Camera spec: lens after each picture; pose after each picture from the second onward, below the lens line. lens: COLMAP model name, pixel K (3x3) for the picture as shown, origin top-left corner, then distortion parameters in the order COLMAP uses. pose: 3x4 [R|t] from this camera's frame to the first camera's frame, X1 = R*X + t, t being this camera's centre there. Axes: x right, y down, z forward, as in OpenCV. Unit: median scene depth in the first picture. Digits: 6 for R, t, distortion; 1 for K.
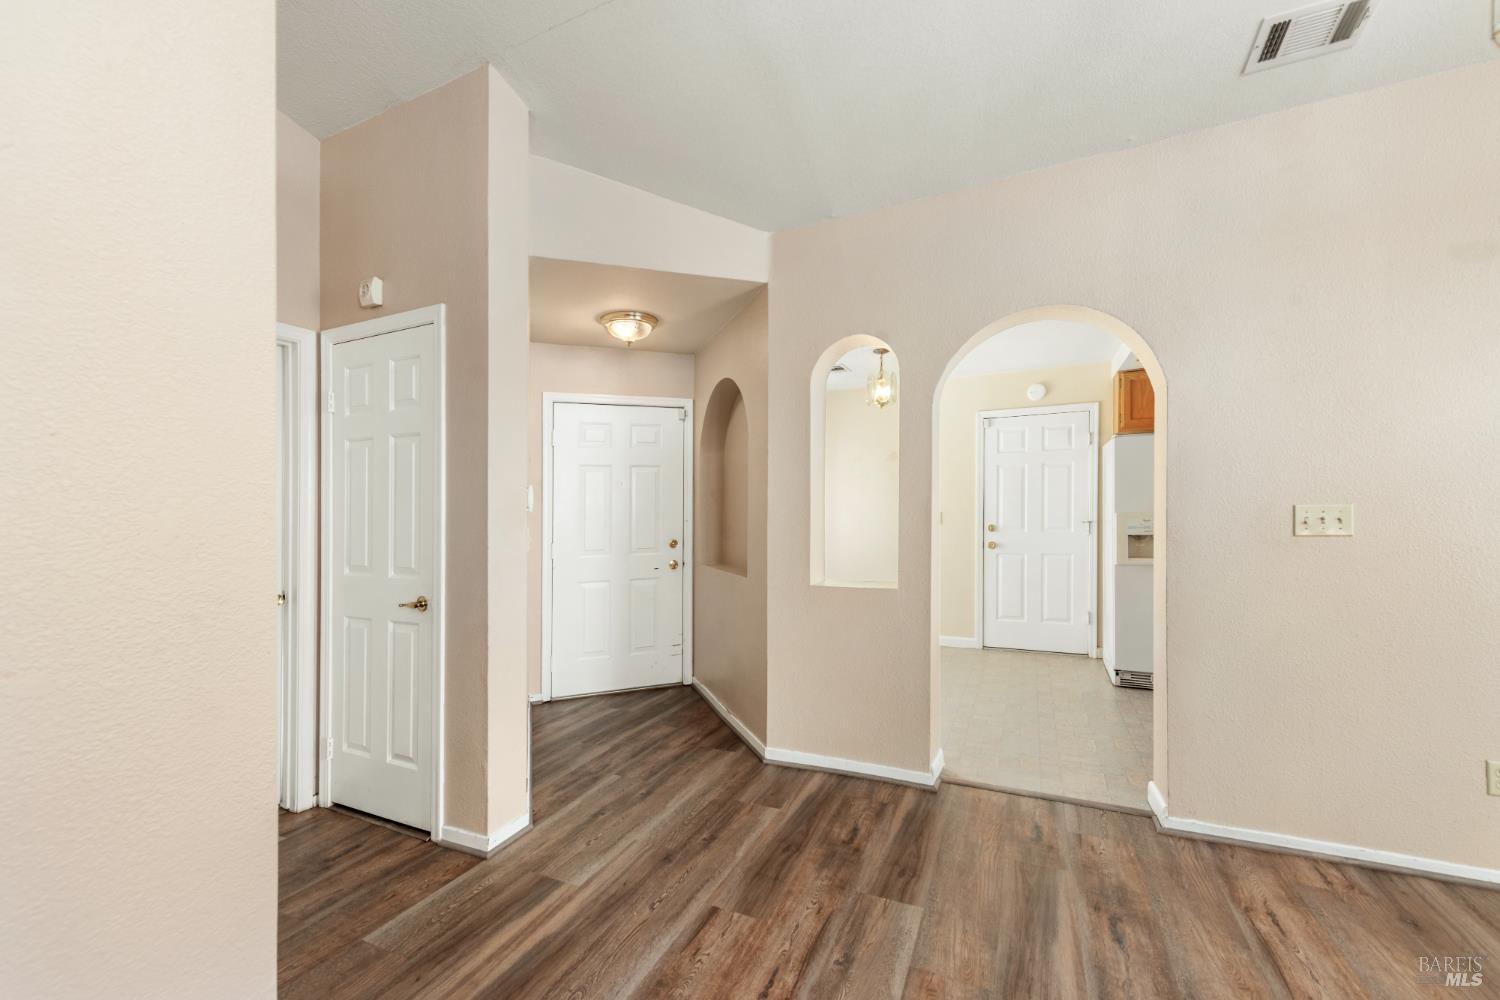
lens RADIAL K [[601.9, 0, 761.6], [0, 601.9, 478.2], [0, 0, 1]] dist [0.014159, -0.001187]
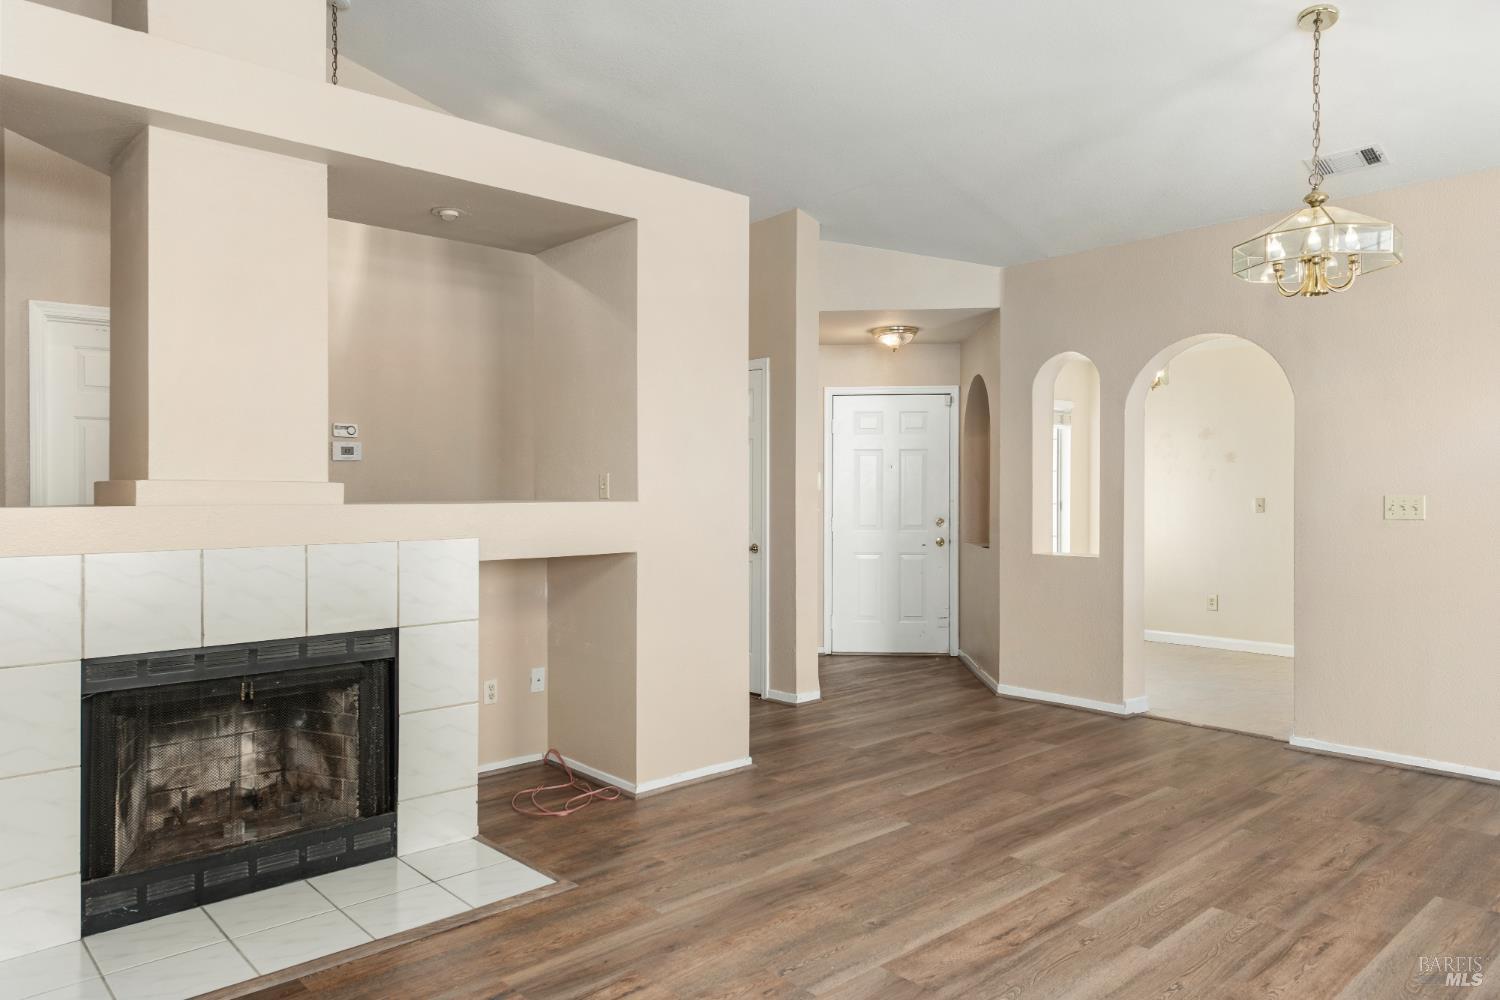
lens RADIAL K [[1004.5, 0, 744.1], [0, 1004.5, 501.5], [0, 0, 1]] dist [0.013468, -0.003585]
pose [[0.914973, 0.021098, -0.402963, 0.308323], [0.006357, 0.997755, 0.066674, -0.058729], [0.403465, -0.063567, 0.912784, -0.928810]]
